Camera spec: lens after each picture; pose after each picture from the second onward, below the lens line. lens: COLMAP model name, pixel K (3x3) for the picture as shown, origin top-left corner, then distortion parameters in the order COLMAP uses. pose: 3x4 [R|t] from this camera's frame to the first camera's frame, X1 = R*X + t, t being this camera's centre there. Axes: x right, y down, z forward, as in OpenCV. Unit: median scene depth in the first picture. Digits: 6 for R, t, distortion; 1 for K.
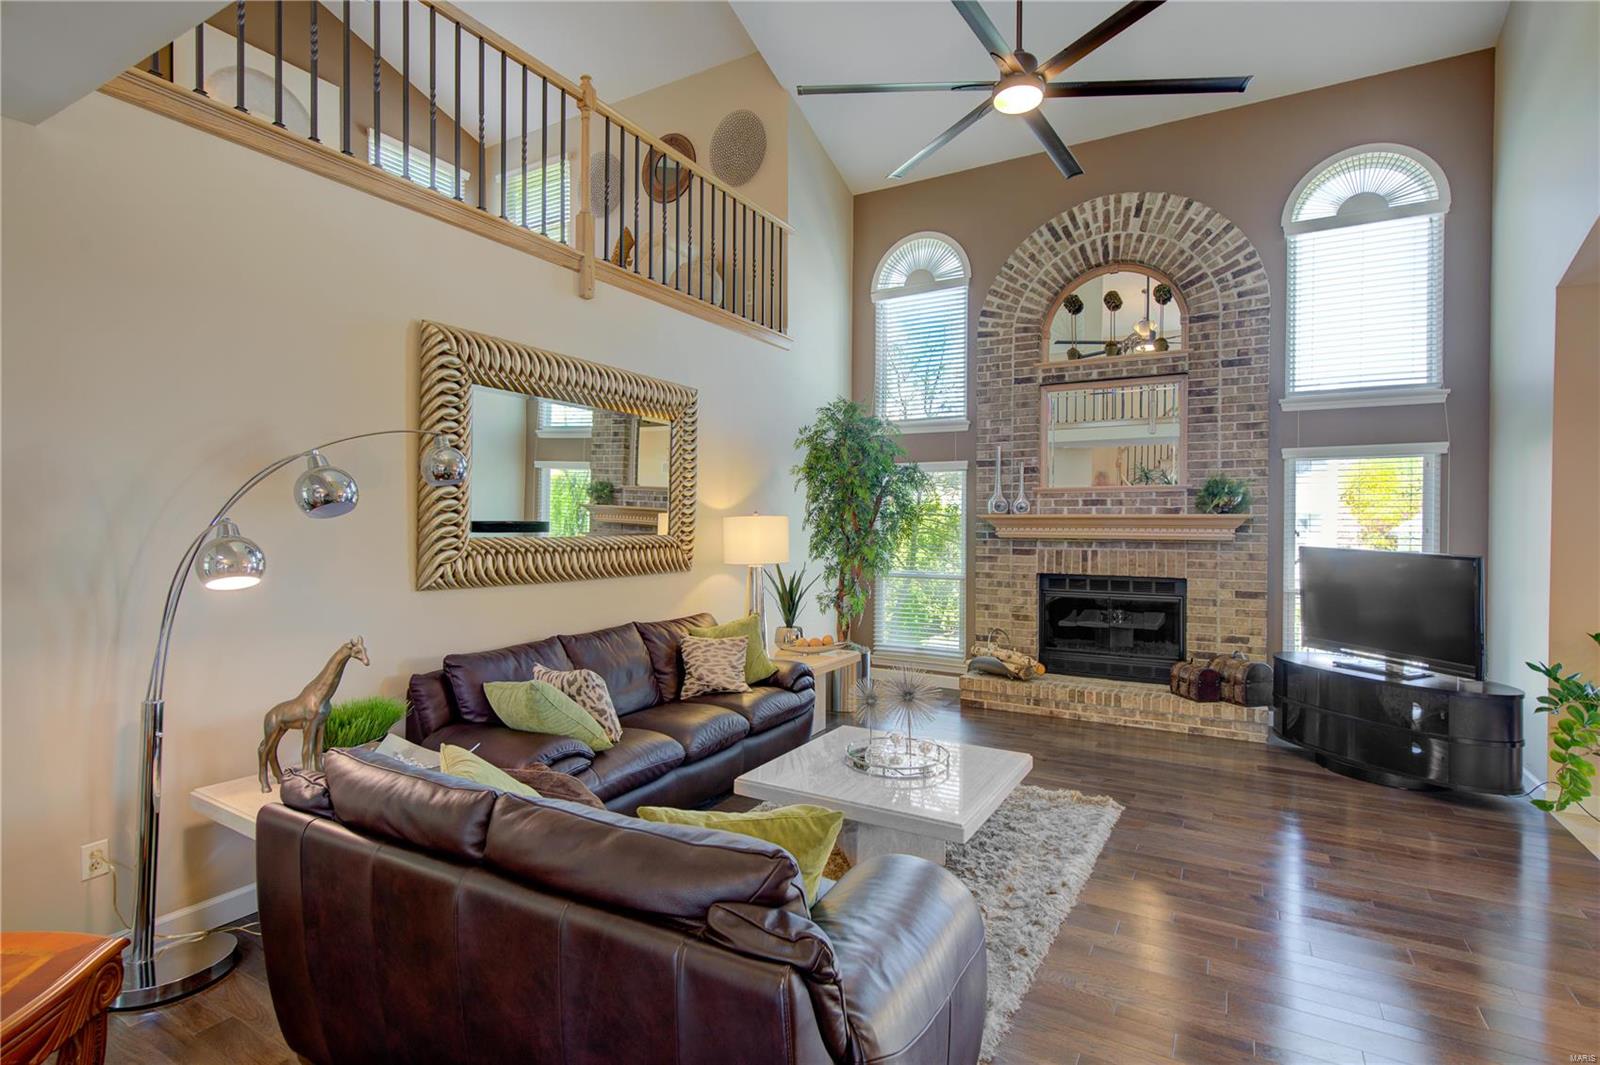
lens RADIAL K [[765.3, 0, 796.4], [0, 765.3, 528.7], [0, 0, 1]] dist [0.002948, -0.000014]
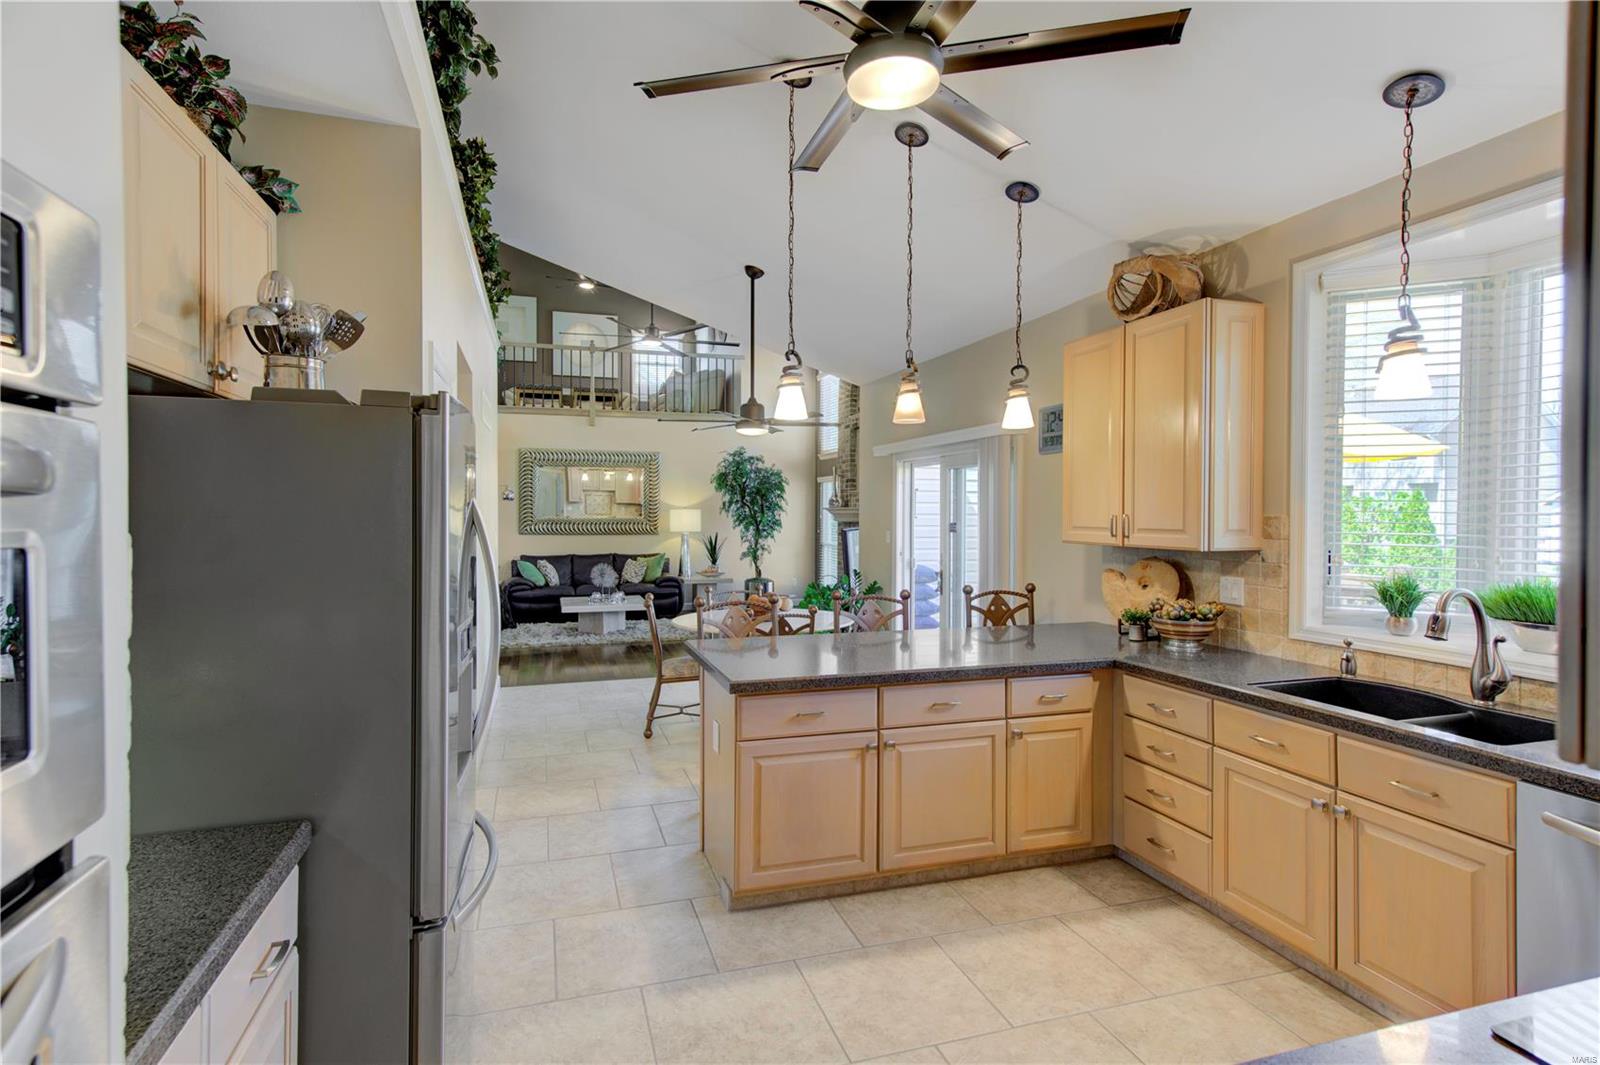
lens RADIAL K [[756.6, 0, 772.1], [0, 756.6, 514.5], [0, 0, 1]] dist [0.130058, 0.000050]
pose [[0.733759, -0.001978, -0.679407, 1.352264], [-0.005021, 0.999953, -0.008334, 0.011780], [0.679391, 0.009526, 0.733714, -0.332726]]
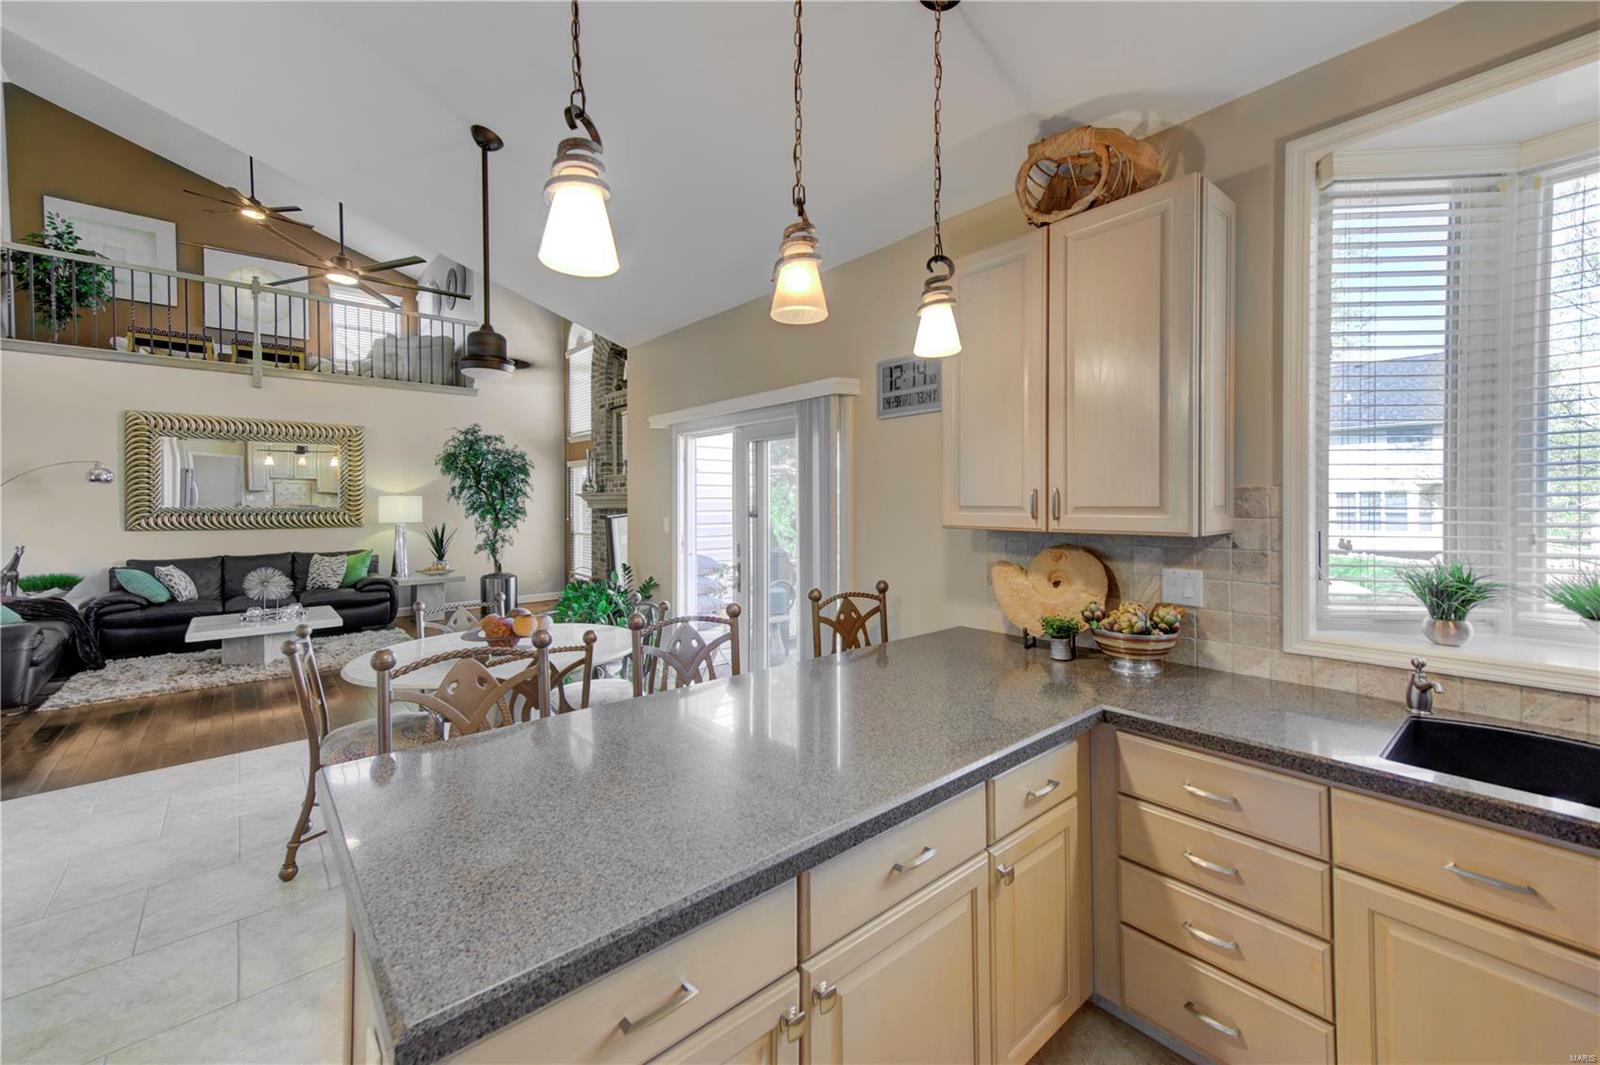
lens RADIAL K [[625.8, 0, 772.0], [0, 625.8, 501.6], [0, 0, 1]] dist [0.037426, 0.000129]
pose [[0.938197, -0.010244, -0.345951, 1.097935], [0.006418, 0.999905, -0.012201, 0.016938], [0.346043, 0.009227, 0.938173, -0.070348]]
